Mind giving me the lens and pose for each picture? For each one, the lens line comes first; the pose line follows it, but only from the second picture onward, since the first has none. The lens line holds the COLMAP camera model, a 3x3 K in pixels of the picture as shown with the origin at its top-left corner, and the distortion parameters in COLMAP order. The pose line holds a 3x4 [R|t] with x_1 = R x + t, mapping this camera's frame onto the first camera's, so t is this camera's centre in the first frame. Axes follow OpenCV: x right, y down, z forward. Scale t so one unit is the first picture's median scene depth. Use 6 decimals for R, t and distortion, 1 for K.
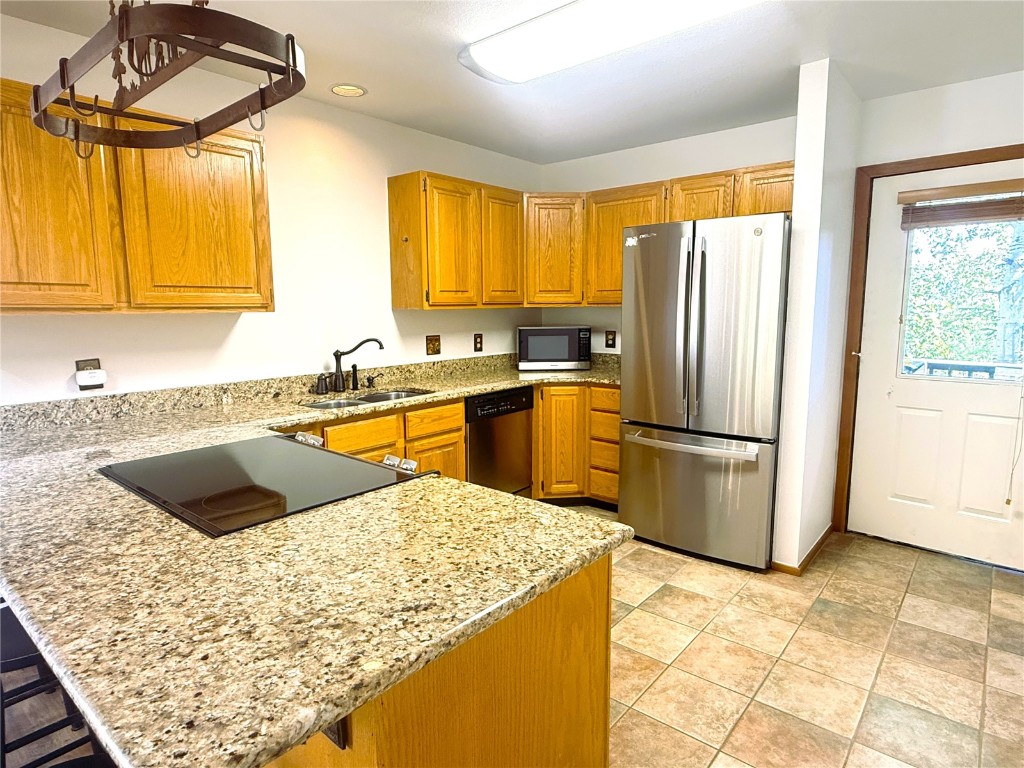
lens RADIAL K [[585.2, 0, 506.9], [0, 585.2, 385.0], [0, 0, 1]] dist [0.000580, 0.000202]
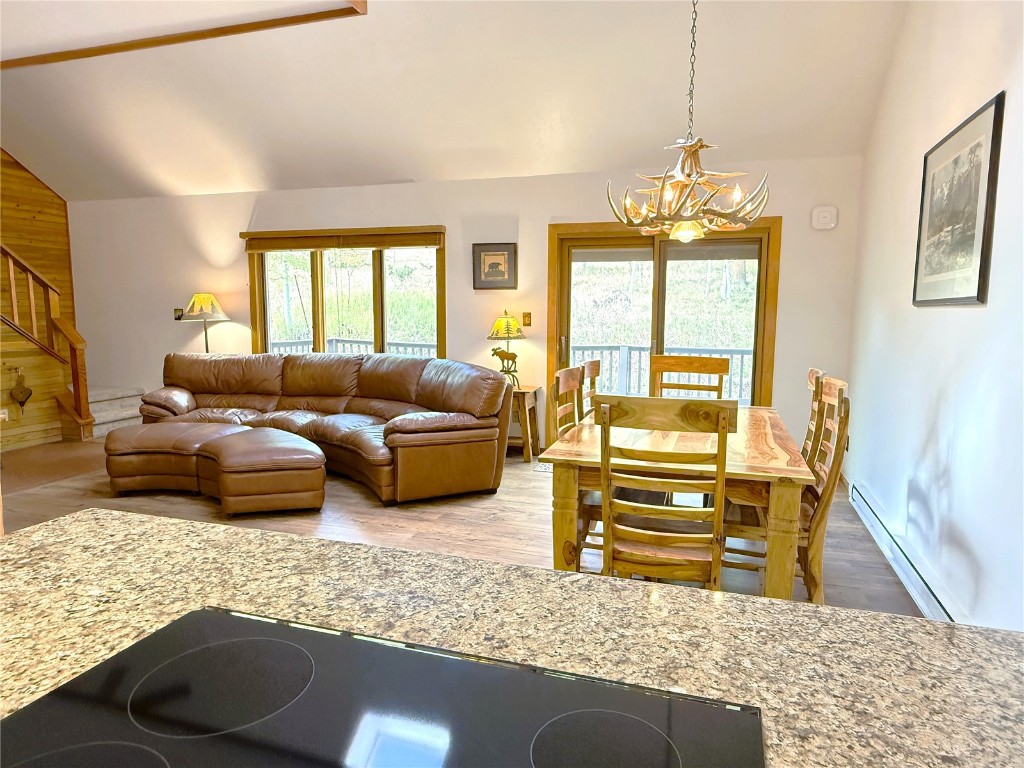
lens RADIAL K [[649.4, 0, 508.7], [0, 649.4, 386.8], [0, 0, 1]] dist [0.001599, 0.002056]
pose [[-0.926760, 0.049018, -0.372443, -0.227085], [-0.048988, 0.967213, 0.249196, -0.095918], [0.372447, 0.249190, -0.893973, 0.734264]]
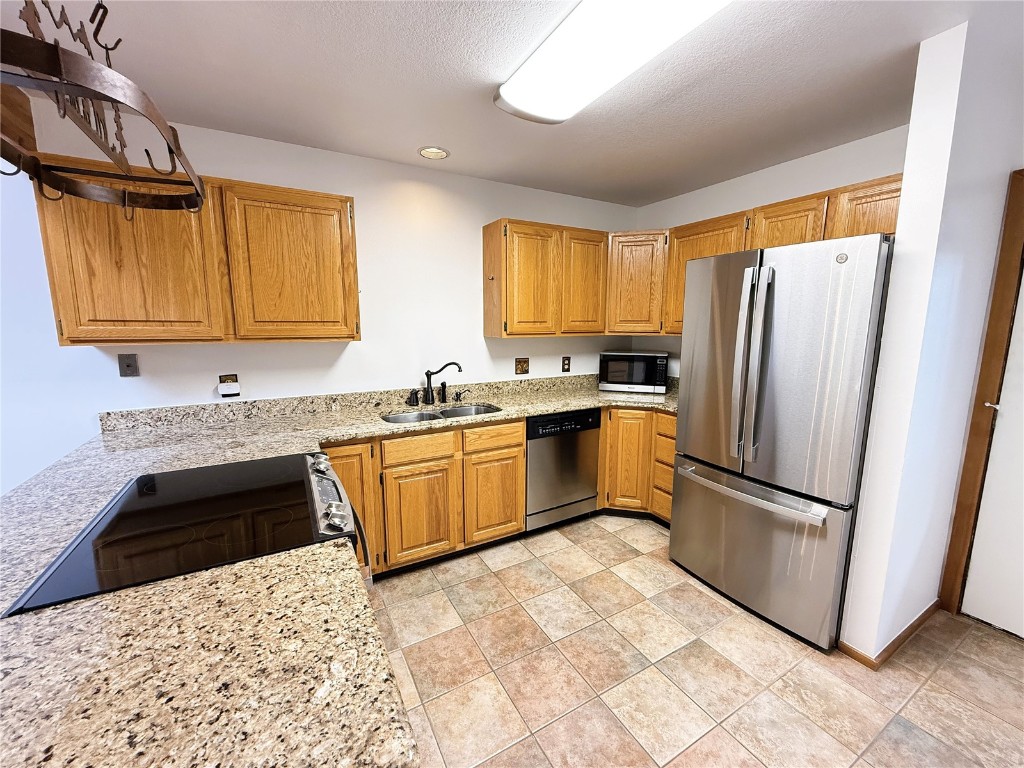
lens RADIAL K [[408.8, 0, 512.0], [0, 408.8, 384.0], [0, 0, 1]] dist [0.000704, -0.000002]
pose [[0.939593, 0.059691, -0.337050, 0.179709], [-0.054573, 0.998206, 0.024646, -0.066429], [0.337916, -0.004763, 0.941164, 0.269642]]
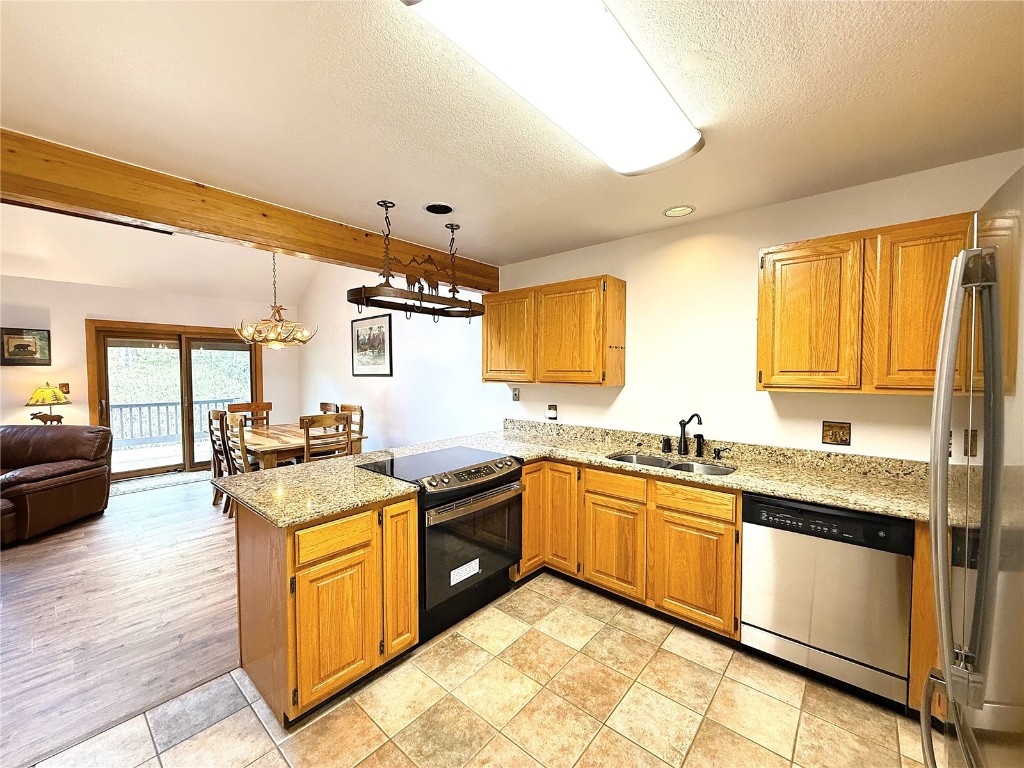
lens RADIAL K [[408.8, 0, 512.0], [0, 408.8, 384.0], [0, 0, 1]] dist [0.000704, -0.000002]
pose [[-0.004301, 0.043936, -0.999025, 0.595498], [-0.133844, 0.990020, 0.044116, -0.131994], [0.990993, 0.133903, 0.001622, 0.686929]]
